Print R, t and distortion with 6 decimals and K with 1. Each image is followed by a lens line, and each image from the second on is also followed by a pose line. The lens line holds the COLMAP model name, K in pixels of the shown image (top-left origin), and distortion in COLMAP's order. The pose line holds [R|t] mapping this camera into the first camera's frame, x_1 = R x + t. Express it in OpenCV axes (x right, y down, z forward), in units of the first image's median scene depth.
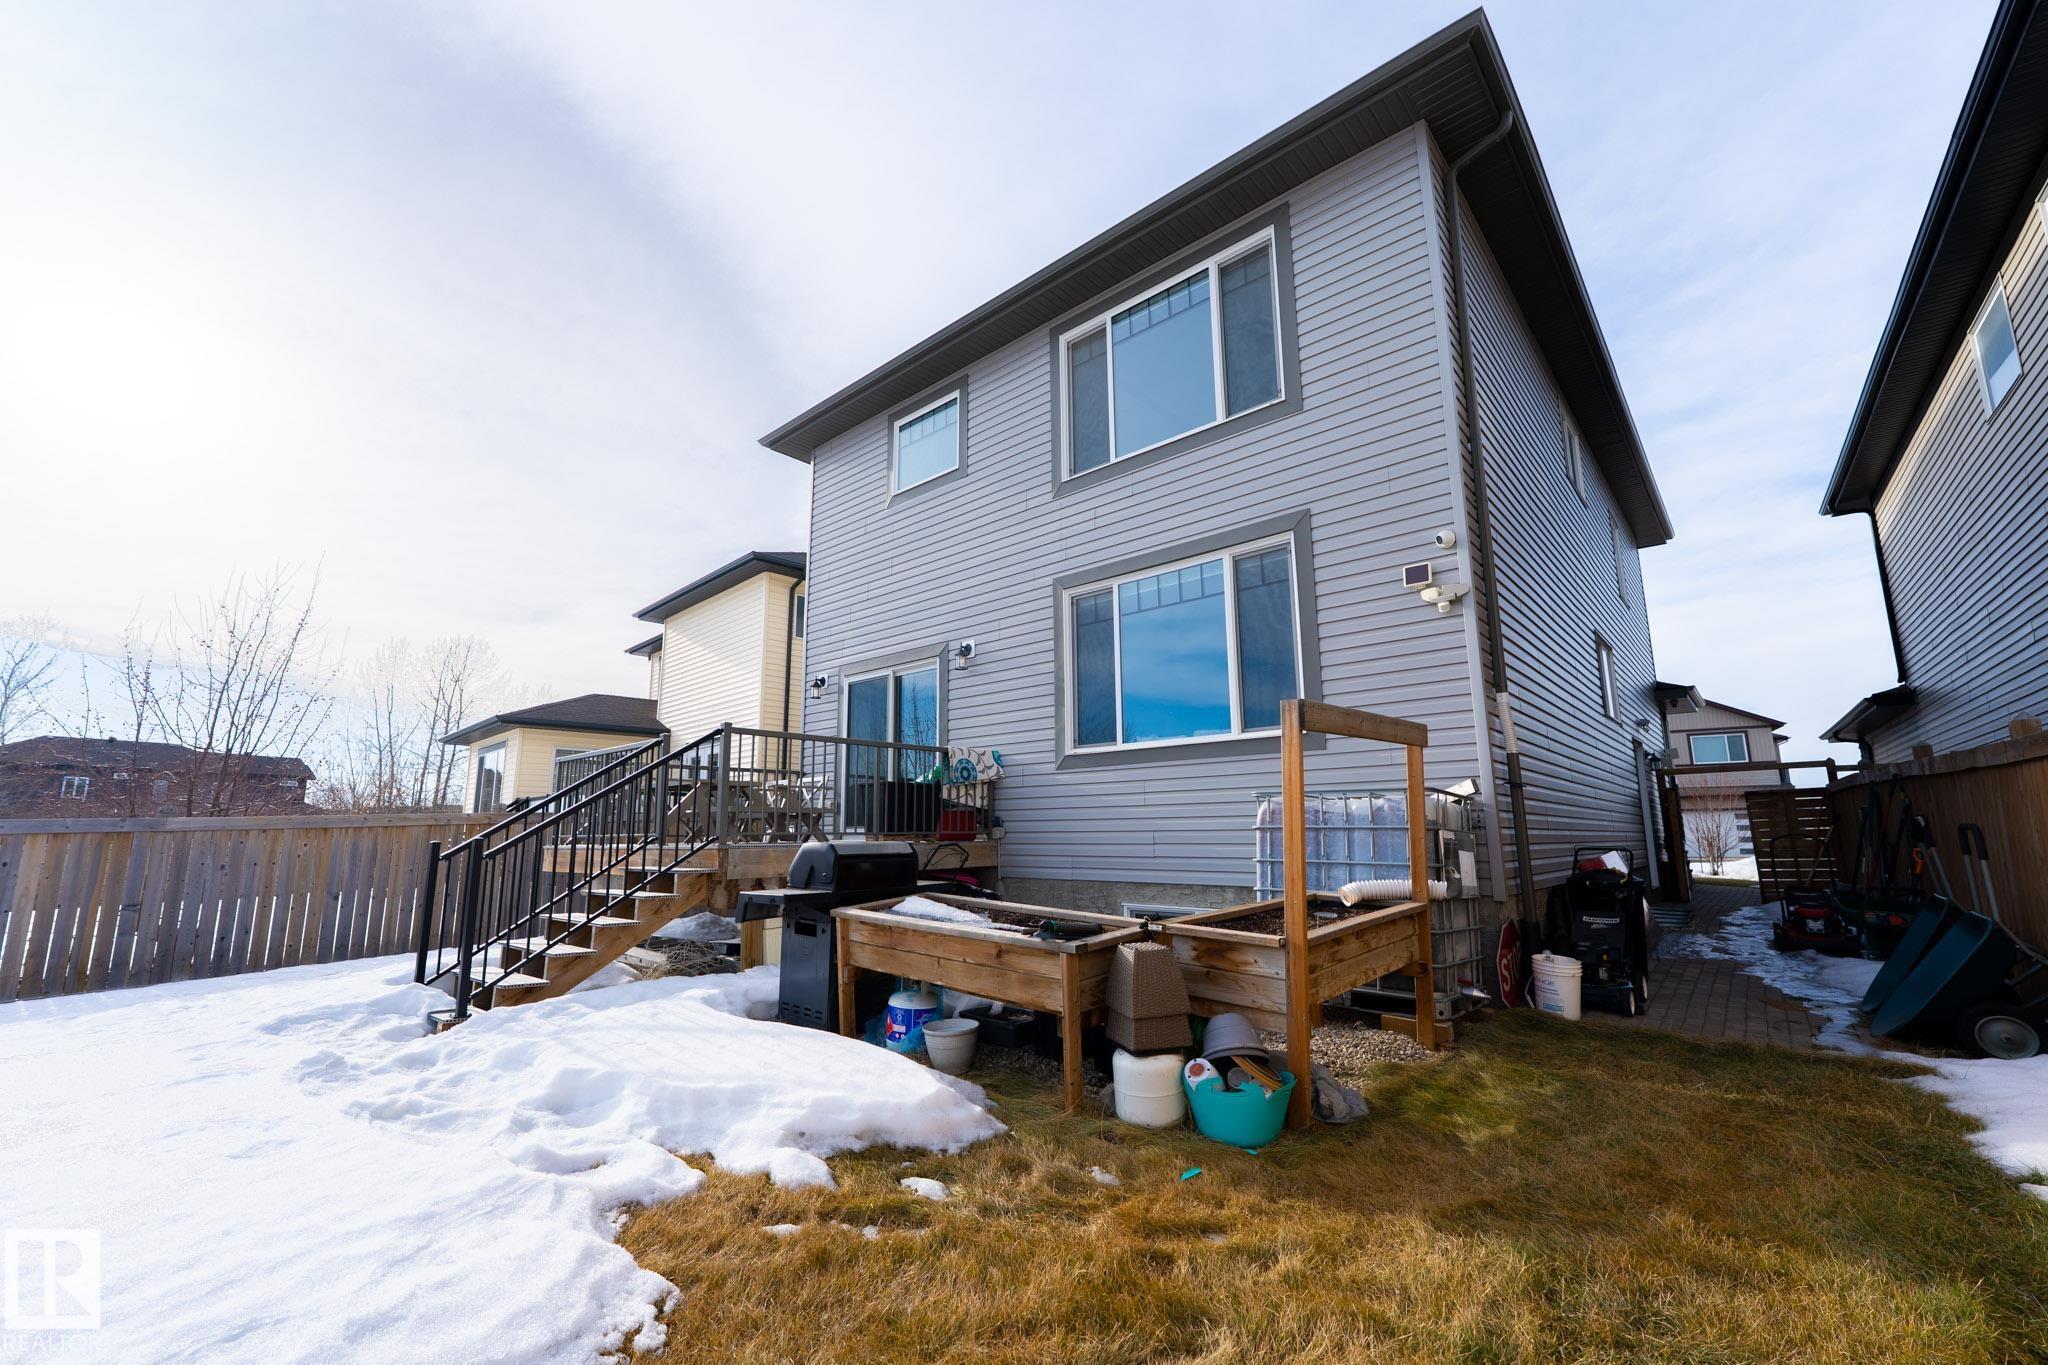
lens RADIAL K [[818.9, 0, 1012.8], [0, 818.9, 692.9], [0, 0, 1]] dist [0.000006, -0.000186]
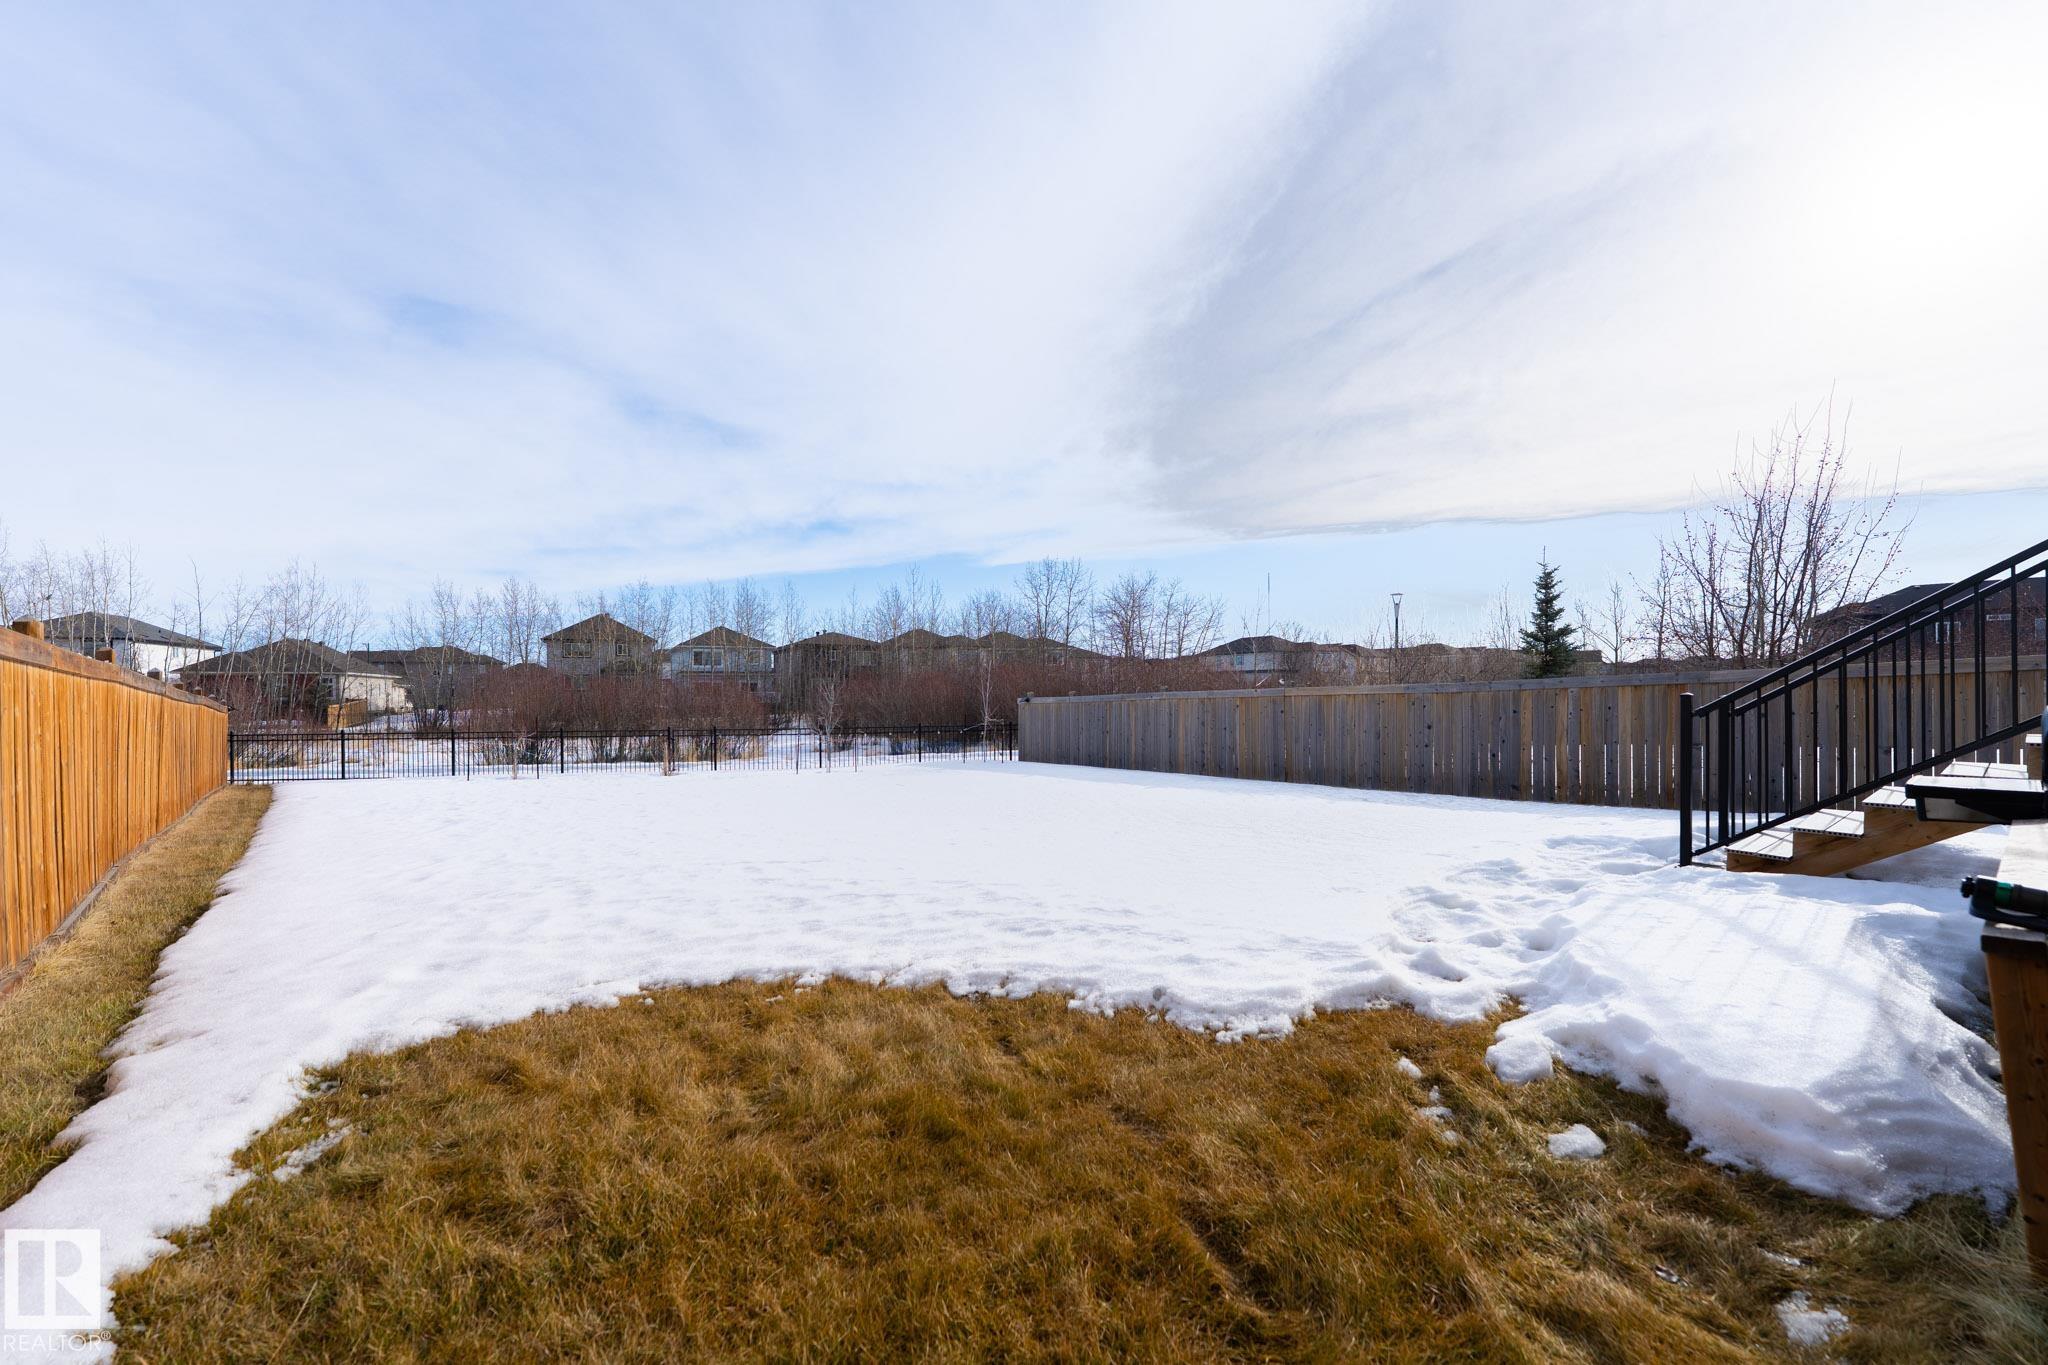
lens RADIAL K [[818.9, 0, 1012.8], [0, 818.9, 692.9], [0, 0, 1]] dist [0.000006, -0.000186]
pose [[-0.091335, 0.010417, -0.995766, 0.826880], [0.169600, 0.985499, -0.005247, 0.114294], [0.981272, -0.169361, -0.091777, 0.721530]]
